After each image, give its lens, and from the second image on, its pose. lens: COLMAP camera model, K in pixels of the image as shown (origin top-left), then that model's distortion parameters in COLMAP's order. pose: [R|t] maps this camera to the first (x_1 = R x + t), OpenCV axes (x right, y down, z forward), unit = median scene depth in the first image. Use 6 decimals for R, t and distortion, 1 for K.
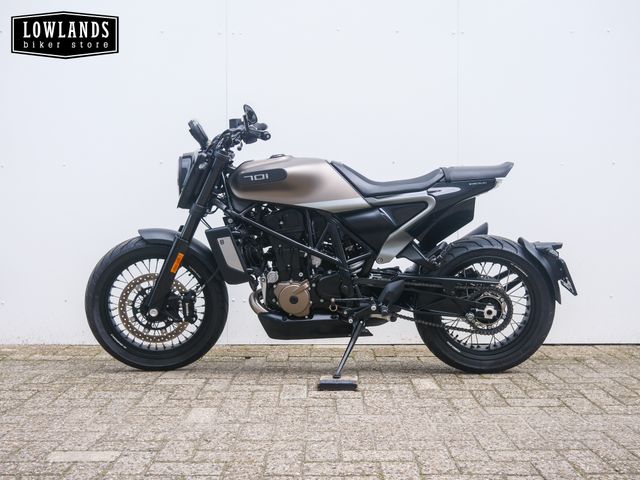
lens RADIAL K [[738.6, 0, 320.0], [0, 738.6, 240.0], [0, 0, 1]] dist [-0.010327, 0.019755]
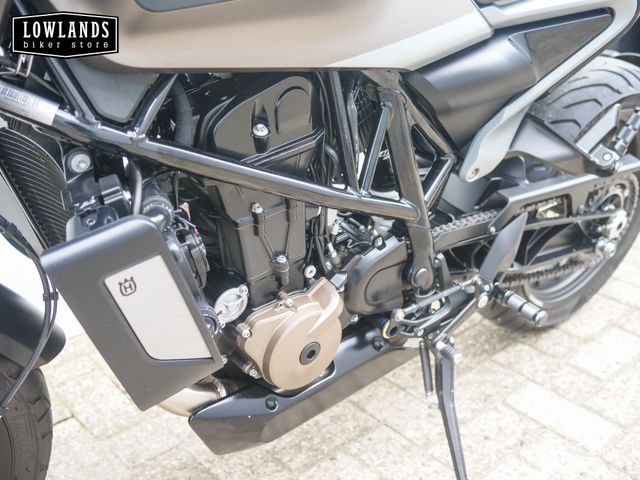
lens RADIAL K [[738.6, 0, 320.0], [0, 738.6, 240.0], [0, 0, 1]] dist [-0.010327, 0.019755]
pose [[0.761997, -0.284801, 0.581592, -0.208000], [0.041331, 0.917657, 0.395219, -0.094251], [-0.646260, -0.277118, 0.711023, 0.774389]]
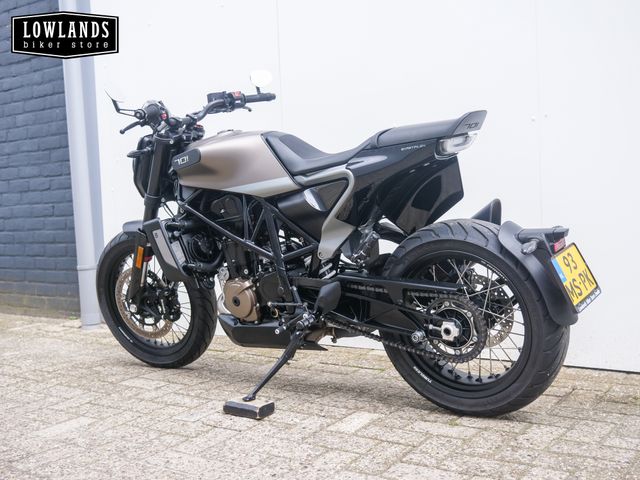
lens RADIAL K [[738.6, 0, 320.0], [0, 738.6, 240.0], [0, 0, 1]] dist [-0.010327, 0.019755]
pose [[0.816208, -0.005683, -0.577730, 0.531828], [0.029714, 0.999041, 0.032153, -0.013897], [0.576993, -0.043411, 0.815595, 0.365382]]
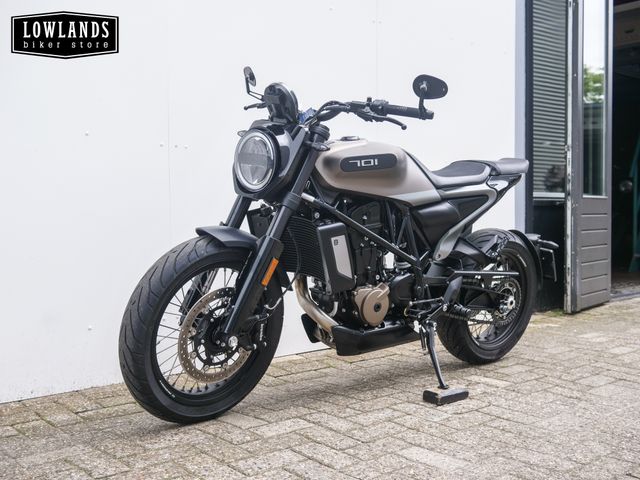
lens RADIAL K [[738.6, 0, 320.0], [0, 738.6, 240.0], [0, 0, 1]] dist [-0.010327, 0.019755]
pose [[0.755637, -0.026261, 0.654464, -0.643352], [0.019852, 0.999655, 0.017191, -0.013130], [-0.654690, 0.000003, 0.755898, 0.393458]]
